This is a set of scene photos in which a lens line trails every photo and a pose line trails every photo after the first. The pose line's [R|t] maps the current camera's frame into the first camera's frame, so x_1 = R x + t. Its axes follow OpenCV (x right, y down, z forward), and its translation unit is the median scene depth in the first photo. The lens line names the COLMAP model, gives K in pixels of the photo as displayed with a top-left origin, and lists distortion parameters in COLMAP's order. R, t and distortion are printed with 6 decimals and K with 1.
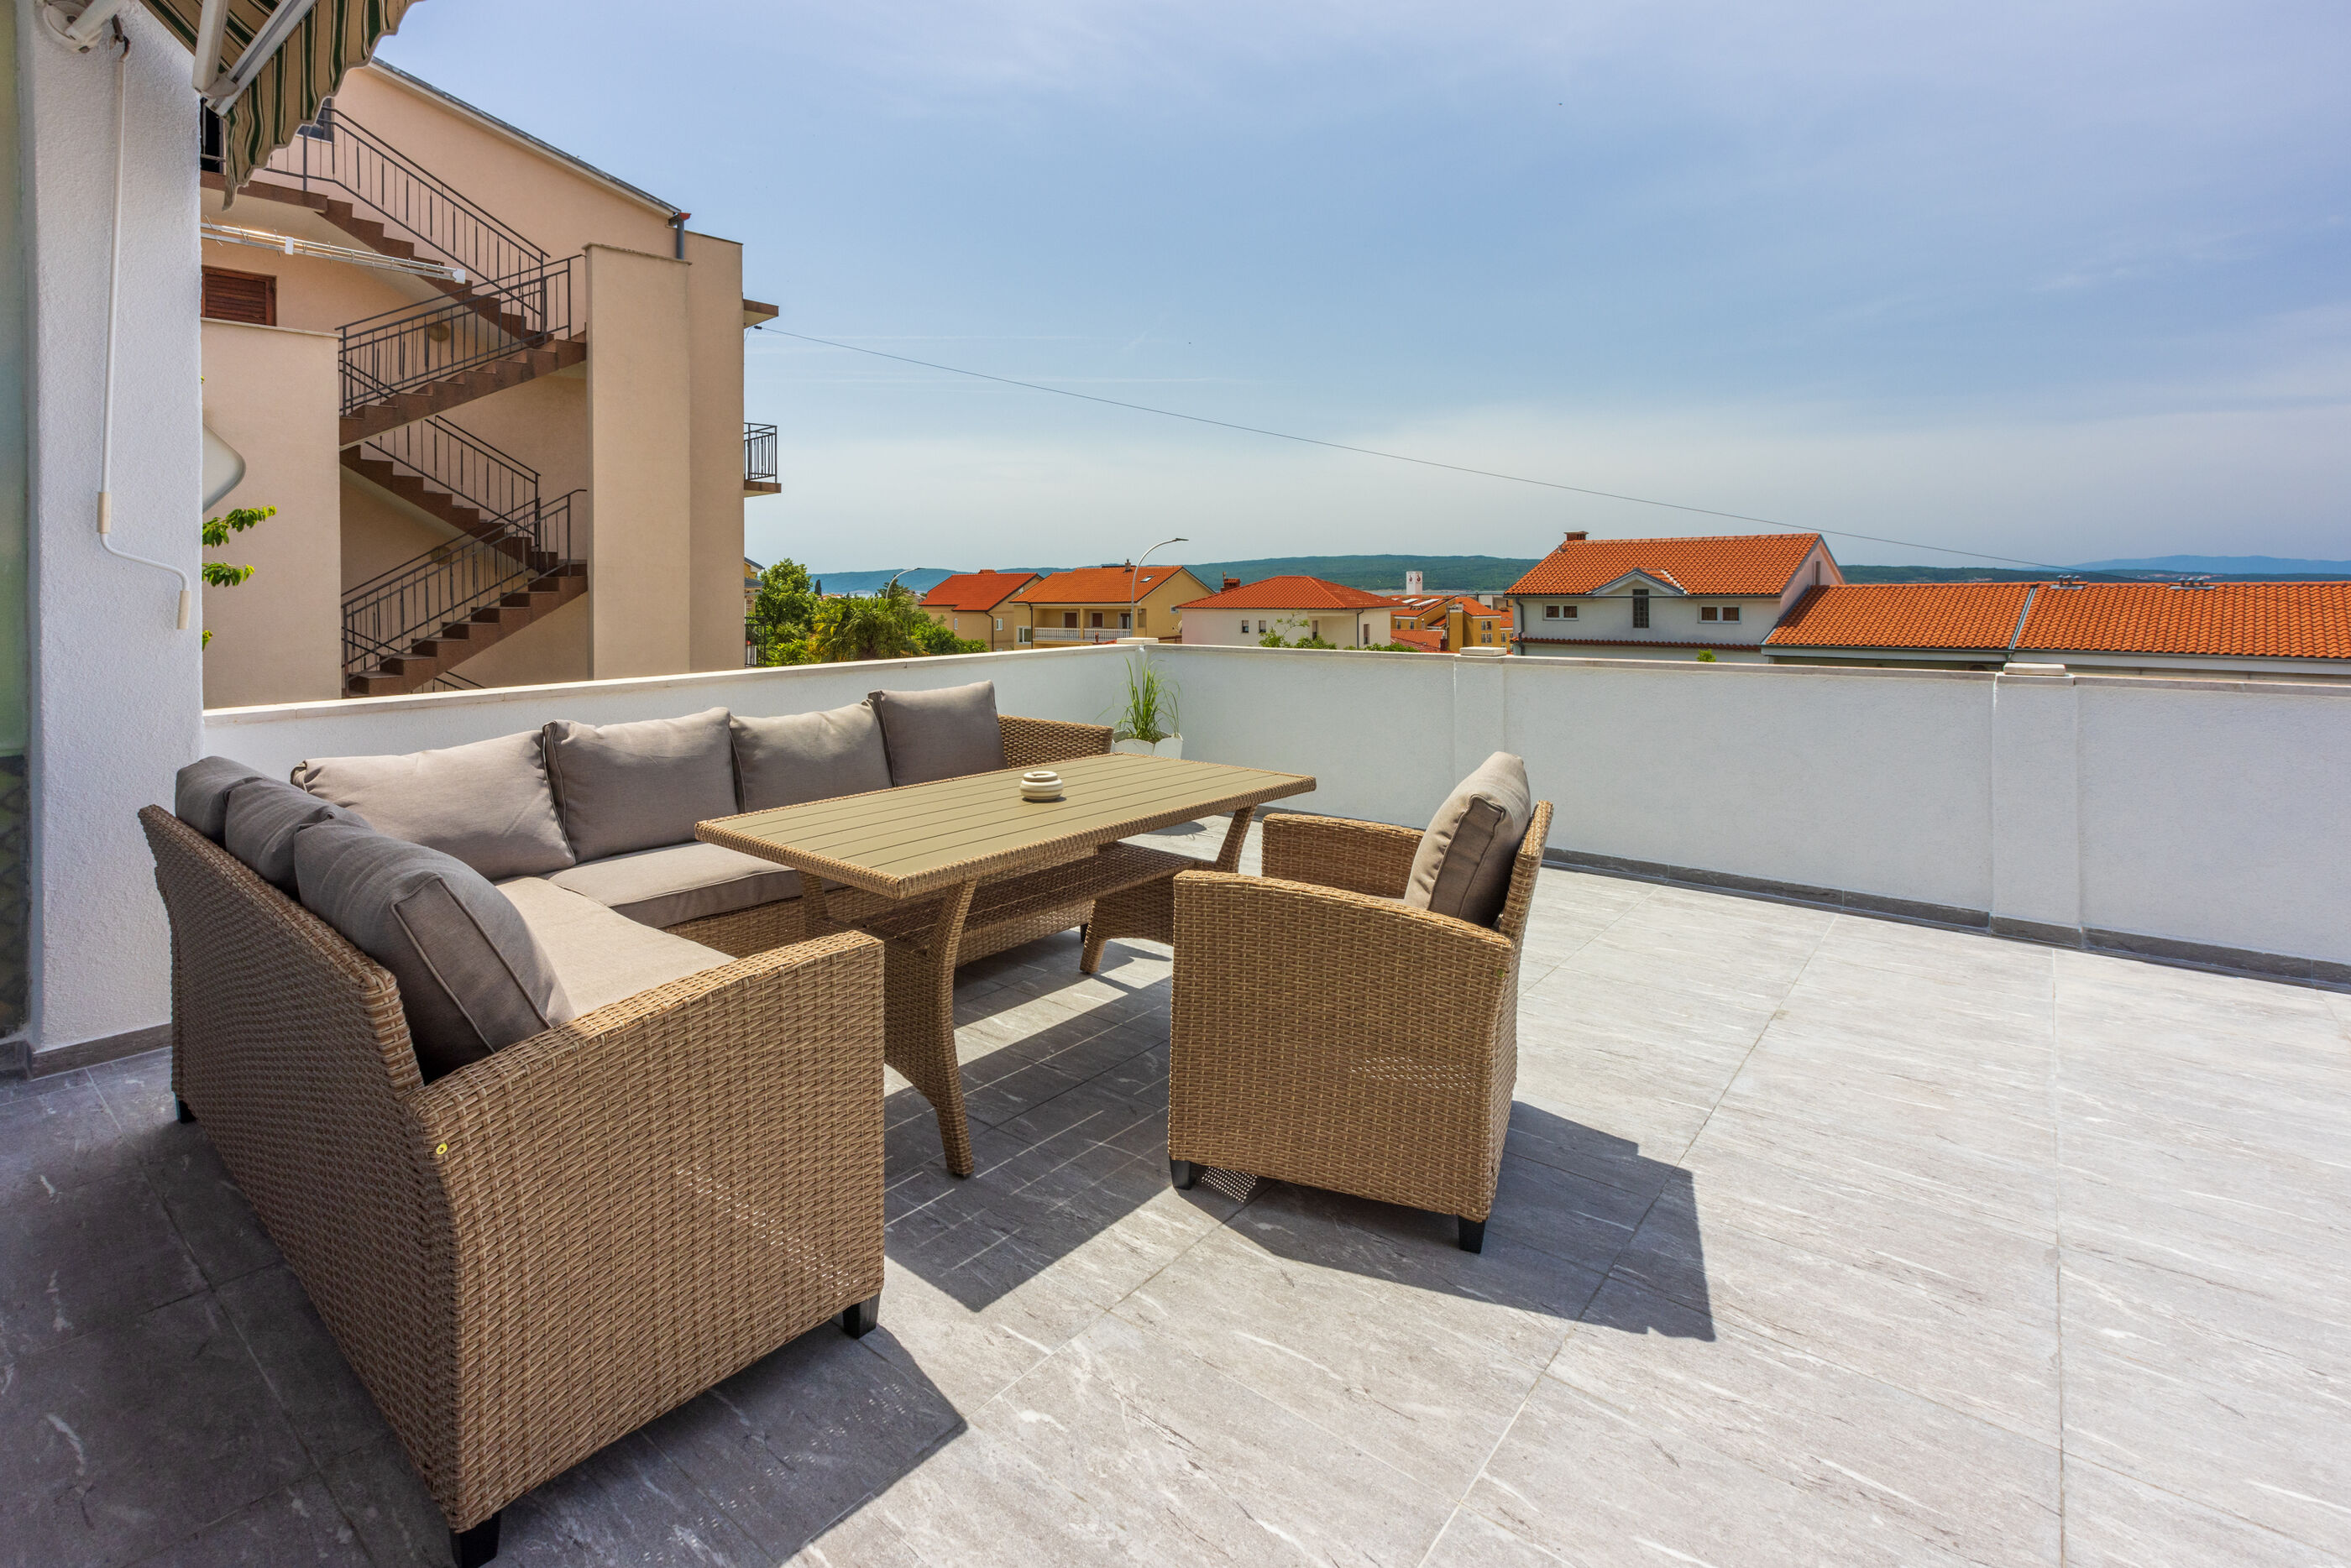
lens RADIAL K [[1080.4, 0, 1149.1], [0, 1080.4, 607.1], [0, 0, 1]] dist [0.000991, -0.000288]
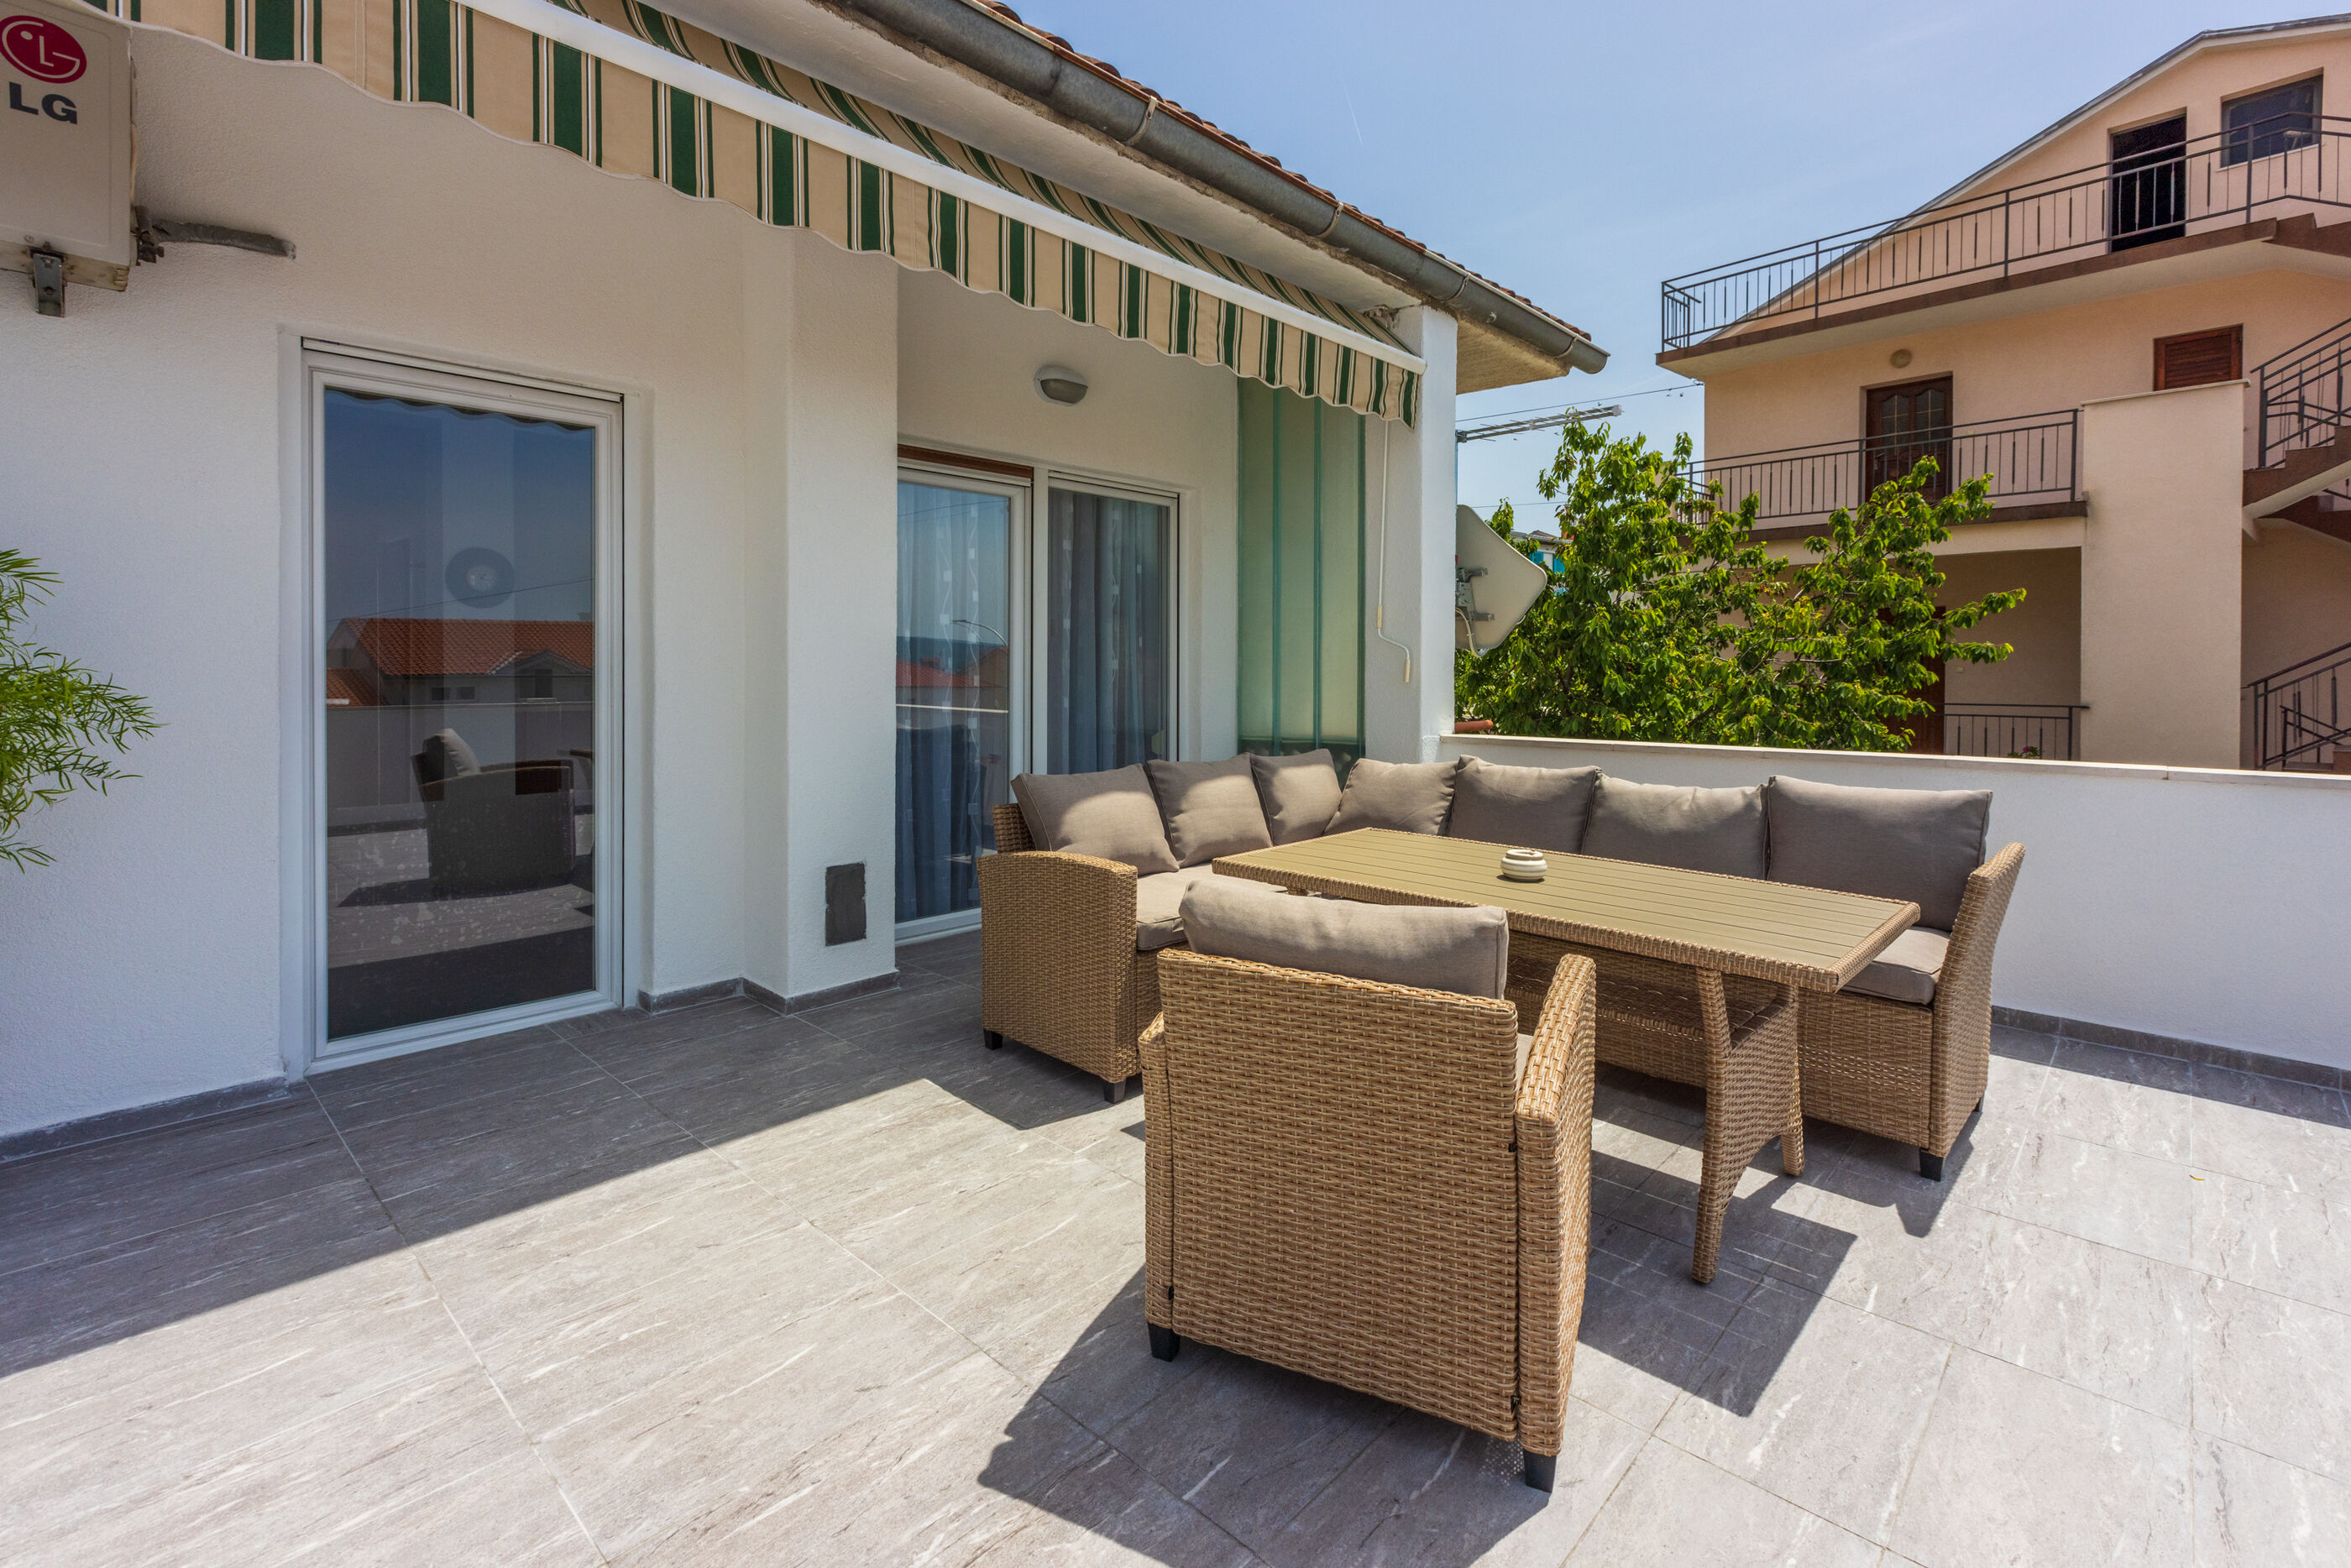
lens RADIAL K [[1070.0, 0, 1148.0], [0, 1070.0, 669.8], [0, 0, 1]] dist [-0.000125, -0.000858]
pose [[-0.080215, 0.009735, -0.996730, 0.165580], [-0.020757, 0.999719, 0.011435, -0.001903], [0.996561, 0.021606, -0.079991, 0.141938]]
